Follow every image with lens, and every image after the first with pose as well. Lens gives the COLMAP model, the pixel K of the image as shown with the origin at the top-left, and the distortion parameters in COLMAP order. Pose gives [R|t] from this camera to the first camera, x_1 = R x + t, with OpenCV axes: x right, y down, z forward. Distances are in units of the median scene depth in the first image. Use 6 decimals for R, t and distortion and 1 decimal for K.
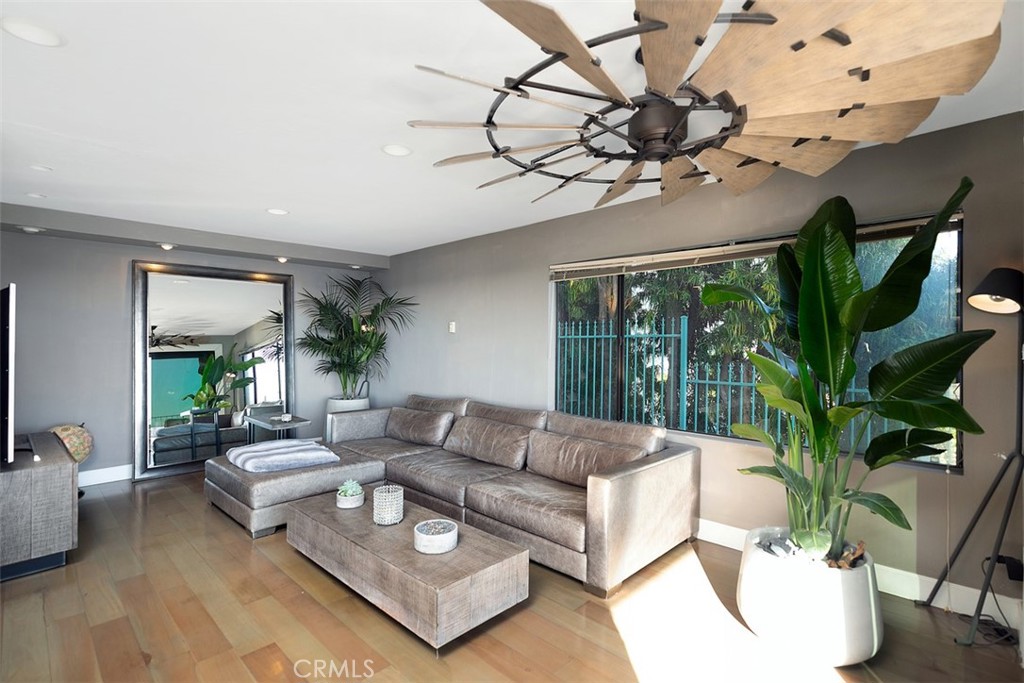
lens RADIAL K [[490.3, 0, 511.4], [0, 490.3, 336.7], [0, 0, 1]] dist [-0.004592, 0.000477]
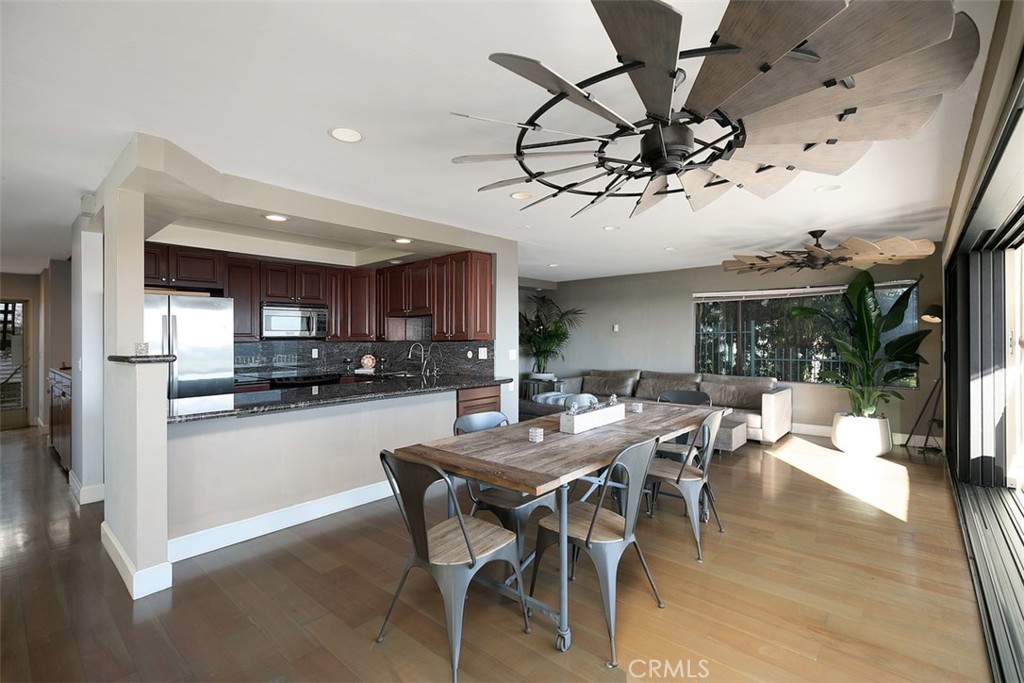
lens RADIAL K [[471.7, 0, 513.8], [0, 471.7, 335.0], [0, 0, 1]] dist [-0.000431, -0.000338]
pose [[0.998792, -0.005248, 0.048848, -0.618706], [0.005162, 0.999985, 0.001893, -0.000656], [-0.048857, -0.001638, 0.998804, -0.638708]]
